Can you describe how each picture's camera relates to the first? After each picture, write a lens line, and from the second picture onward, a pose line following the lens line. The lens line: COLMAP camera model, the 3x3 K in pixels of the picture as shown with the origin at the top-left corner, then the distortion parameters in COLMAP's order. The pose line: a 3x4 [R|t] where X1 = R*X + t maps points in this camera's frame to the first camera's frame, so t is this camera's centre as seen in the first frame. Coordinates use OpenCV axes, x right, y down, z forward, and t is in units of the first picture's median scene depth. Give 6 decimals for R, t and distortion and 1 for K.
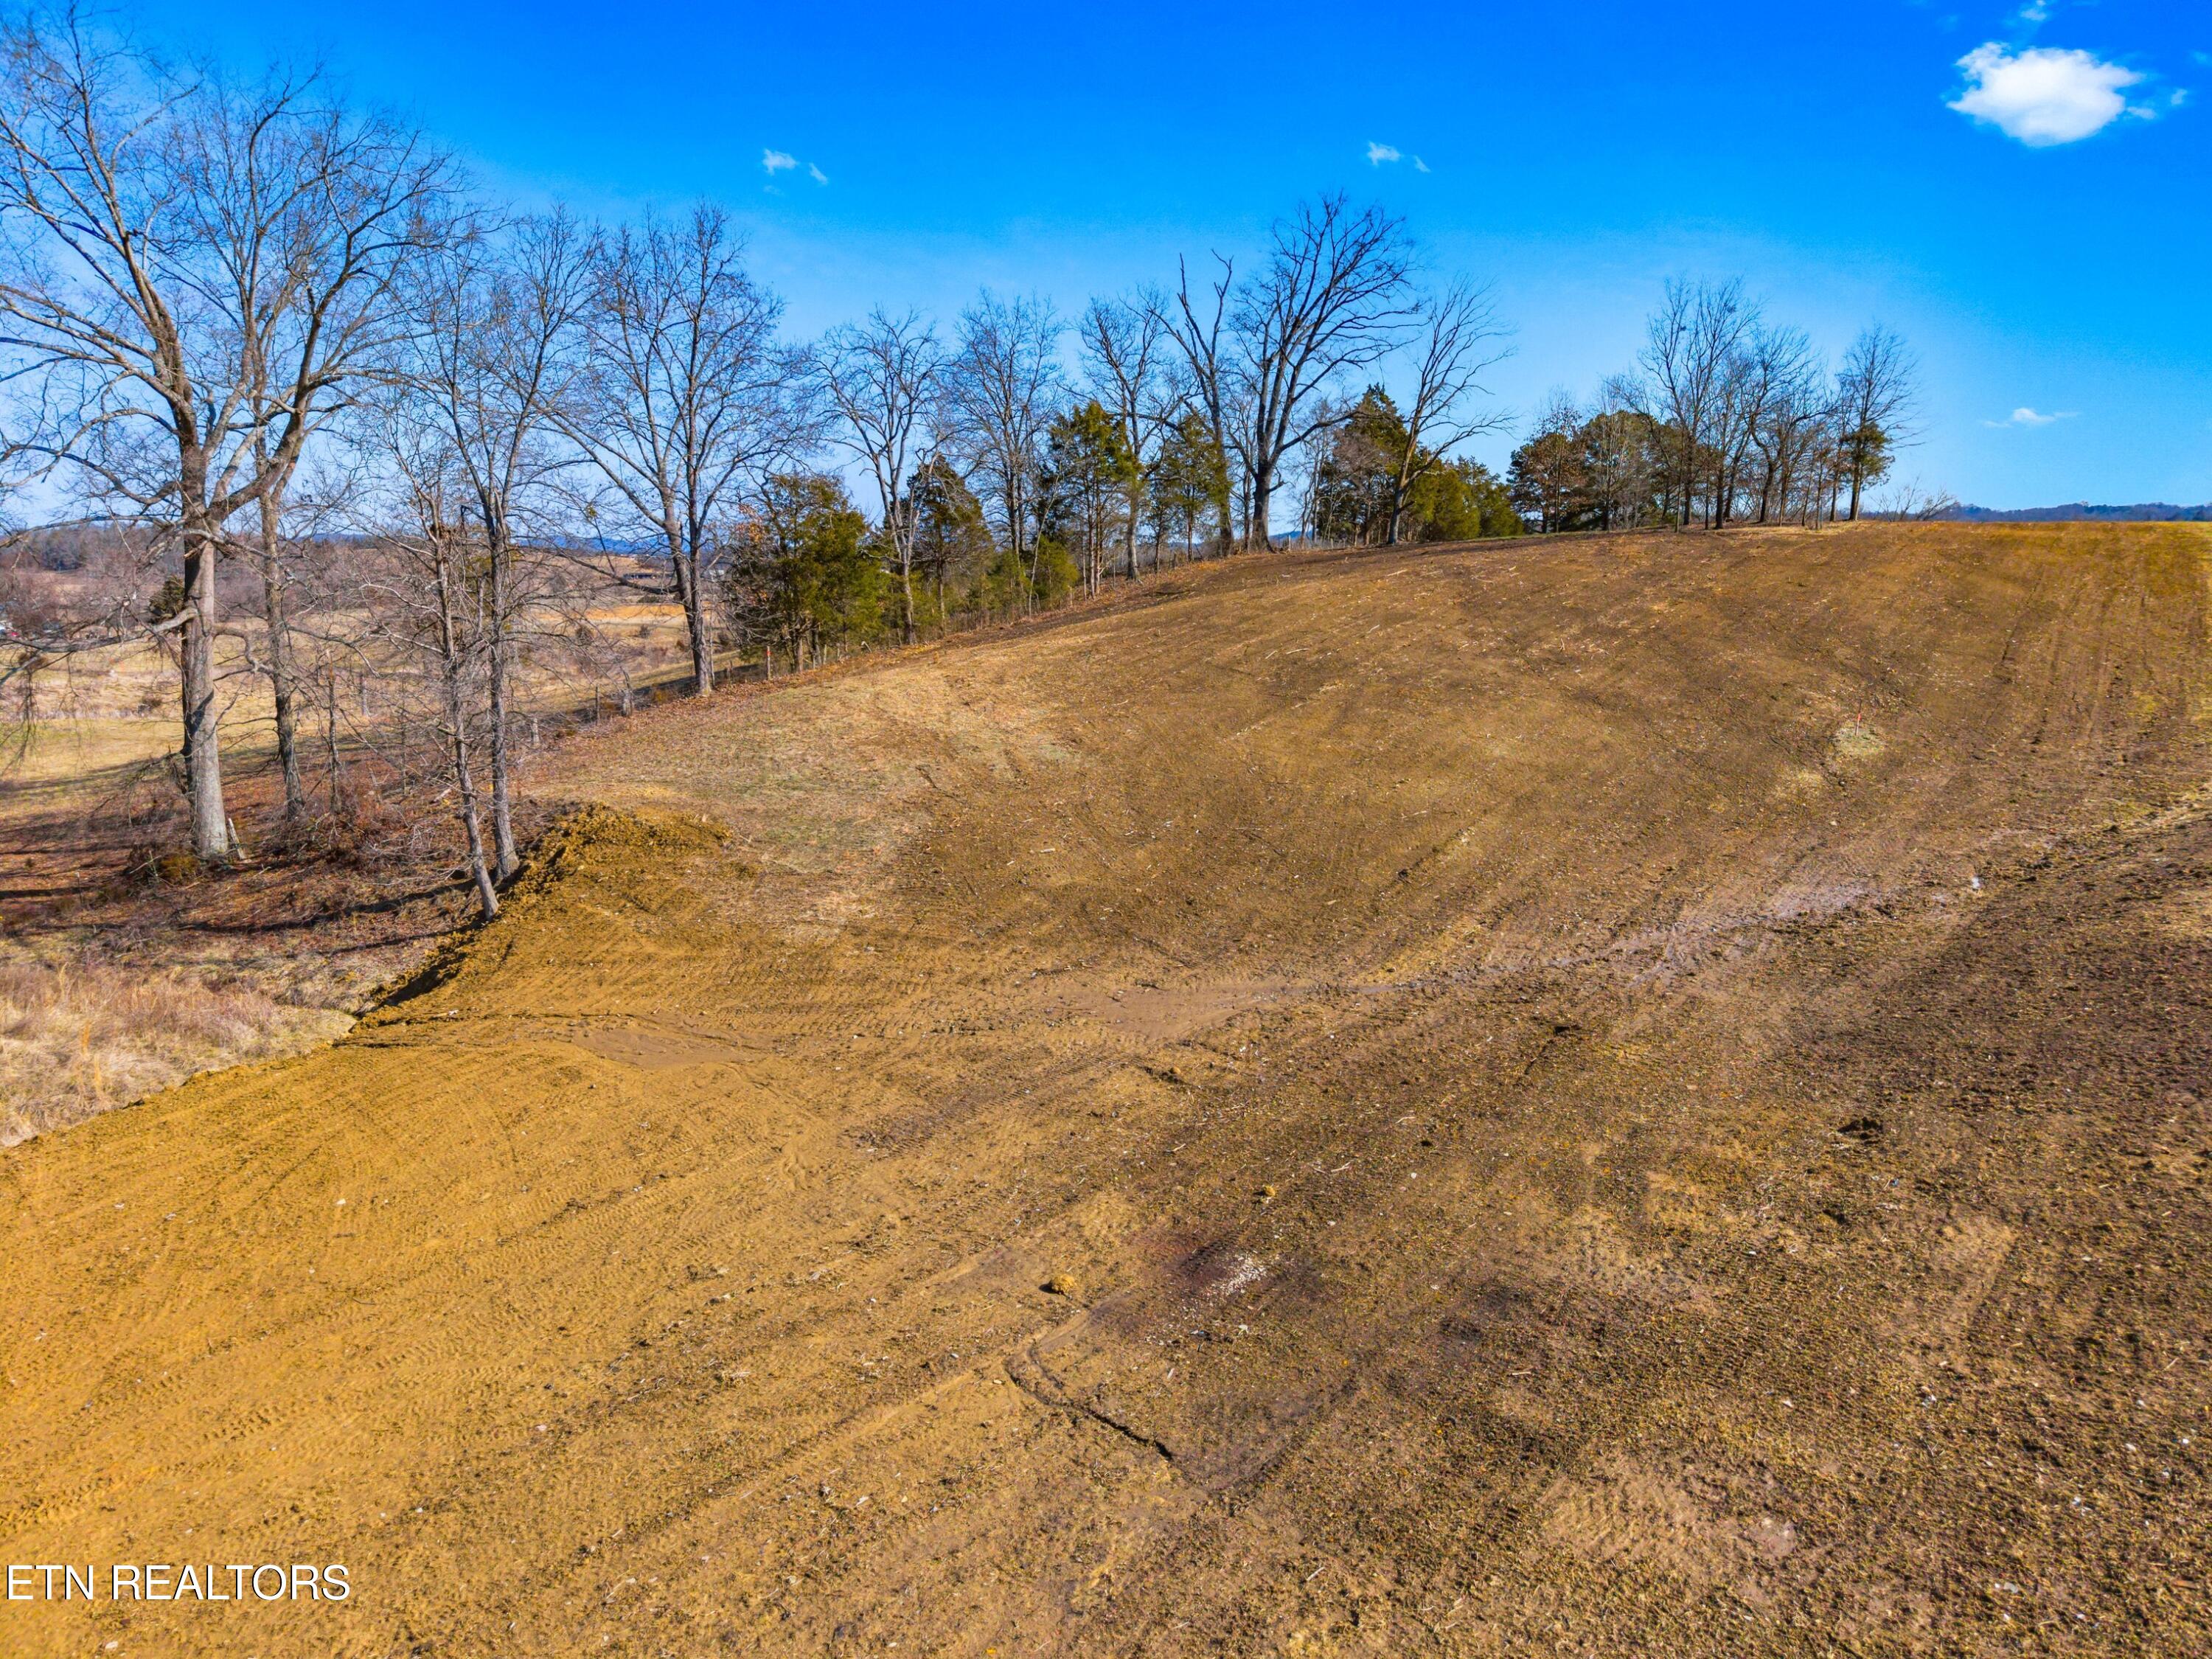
lens RADIAL K [[1574.2, 0, 1106.0], [0, 1574.2, 829.5], [0, 0, 1]] dist [0.007413, -0.000067]
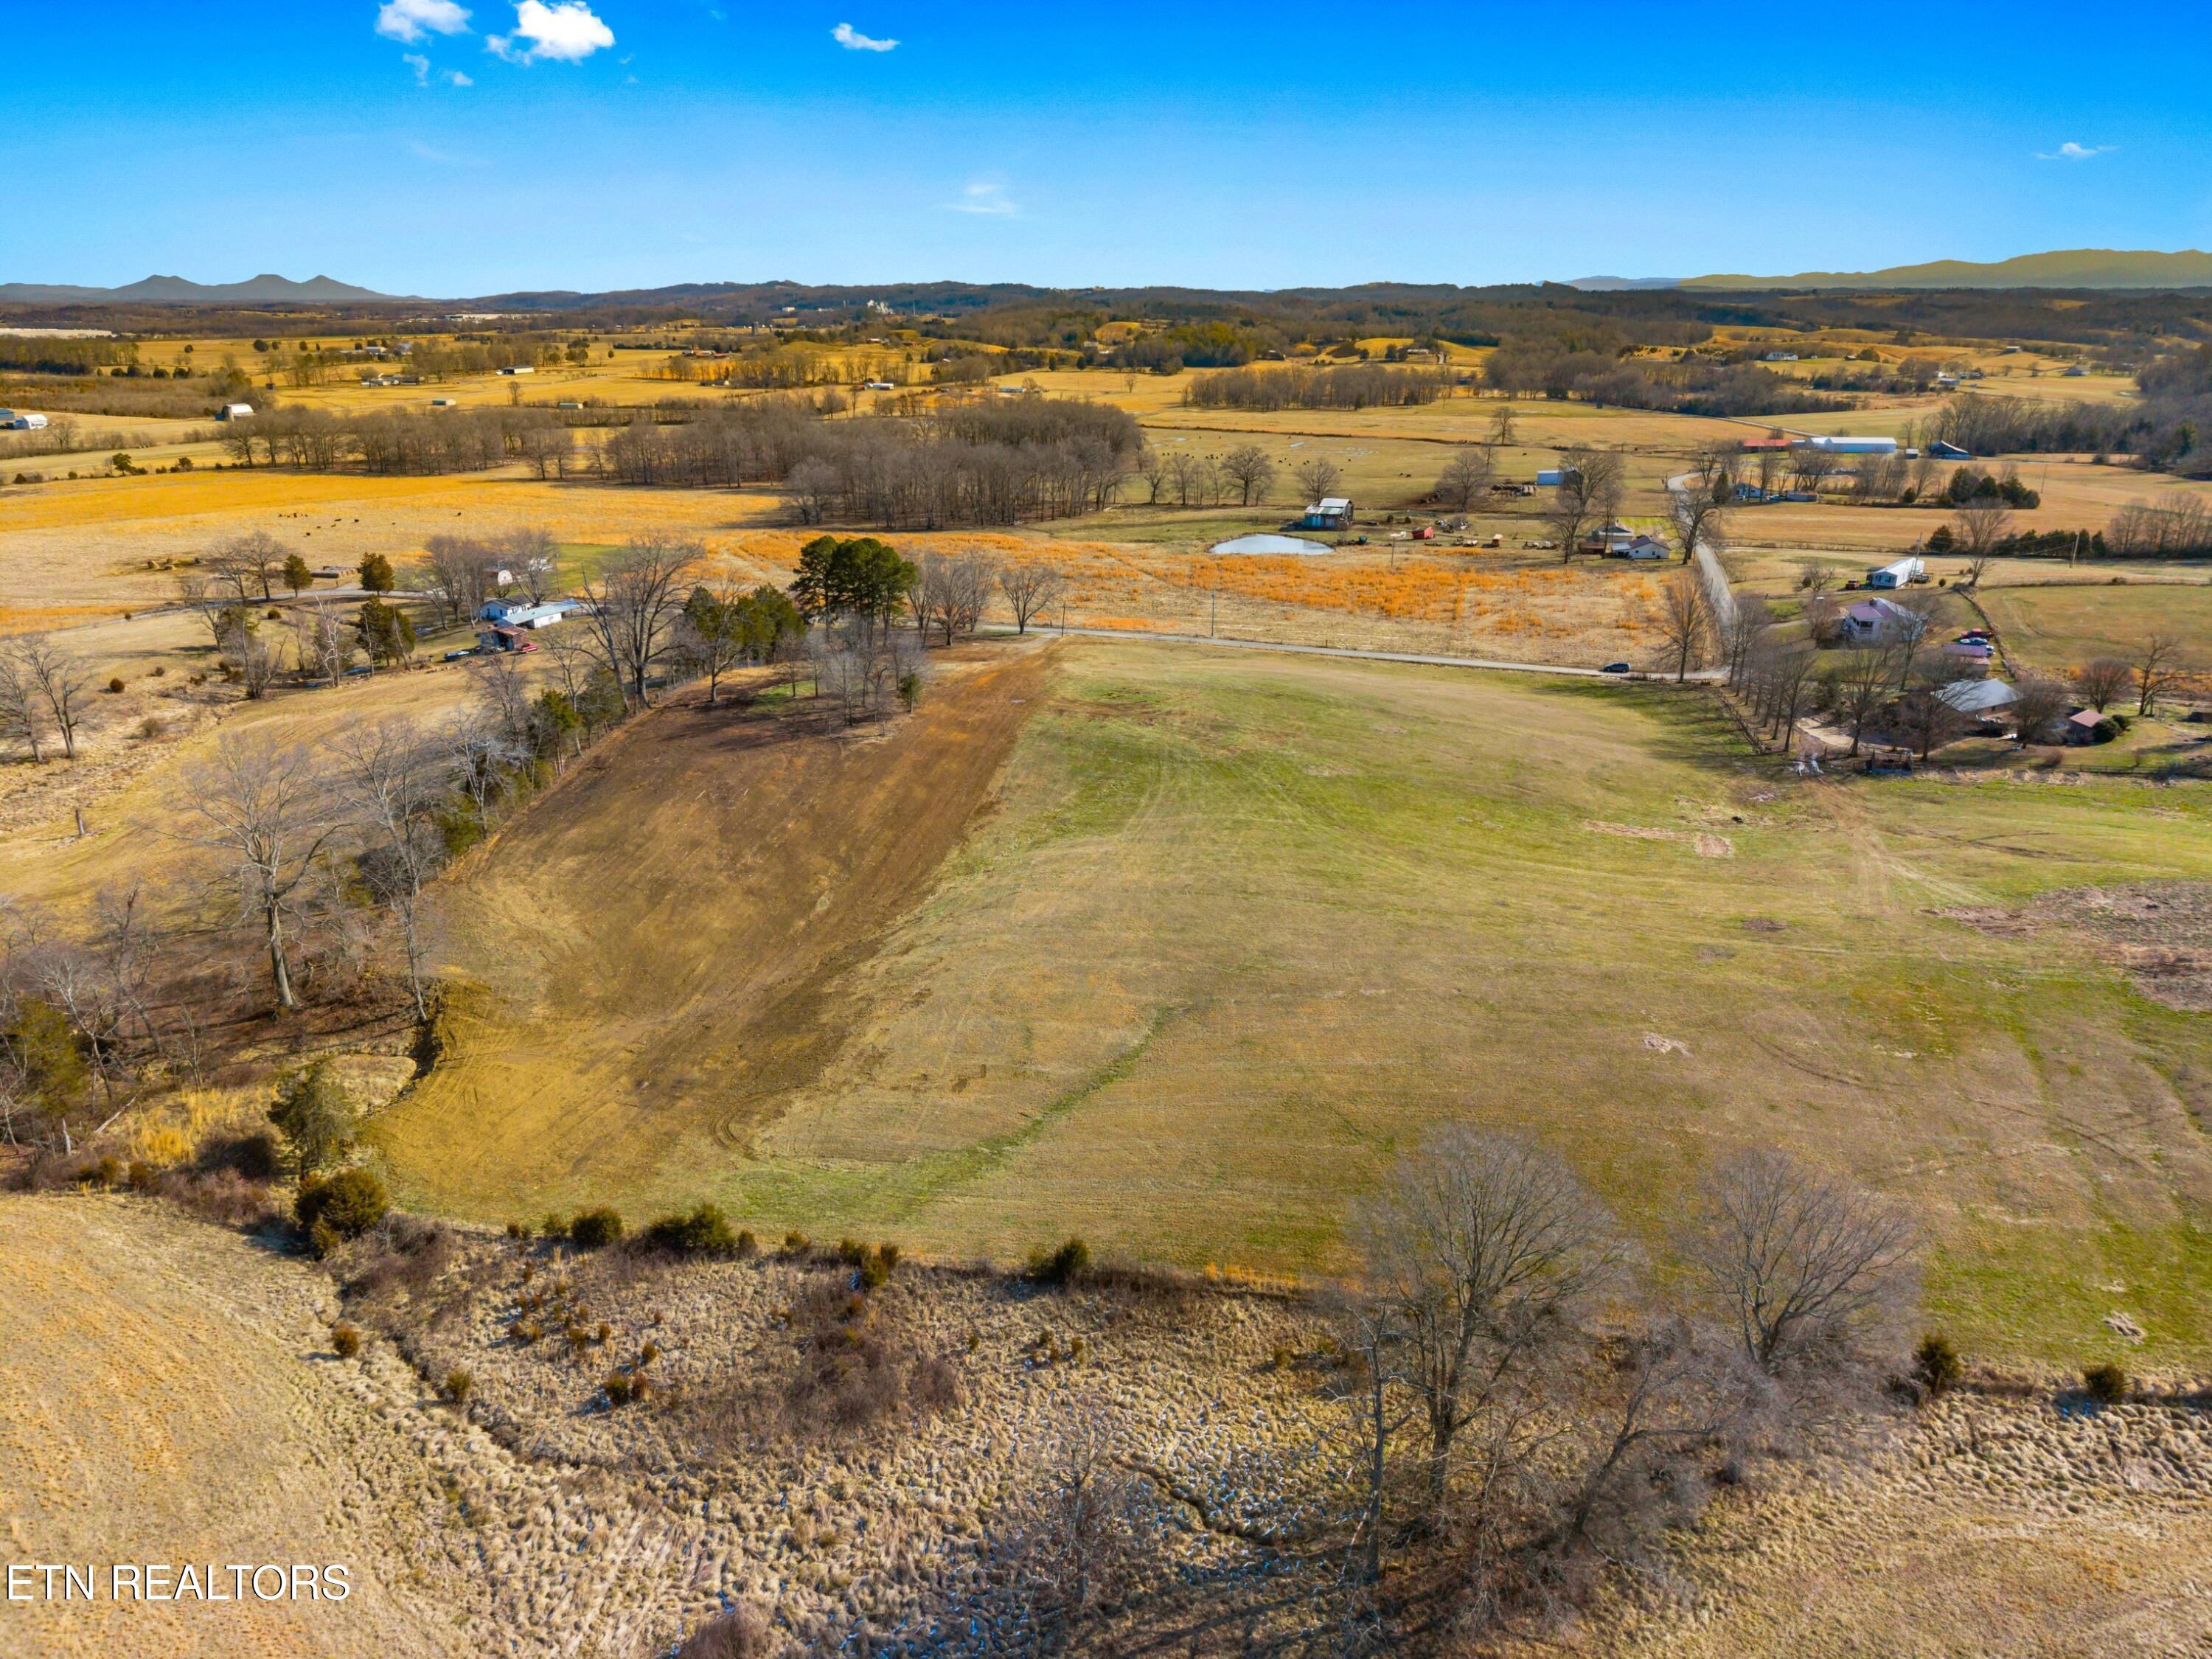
lens RADIAL K [[1574.2, 0, 1106.0], [0, 1574.2, 829.5], [0, 0, 1]] dist [0.007413, -0.000067]
pose [[0.936274, -0.123541, 0.328830, -0.088048], [0.076011, 0.985188, 0.153709, -0.977730], [-0.342949, -0.118919, 0.931796, -3.393907]]
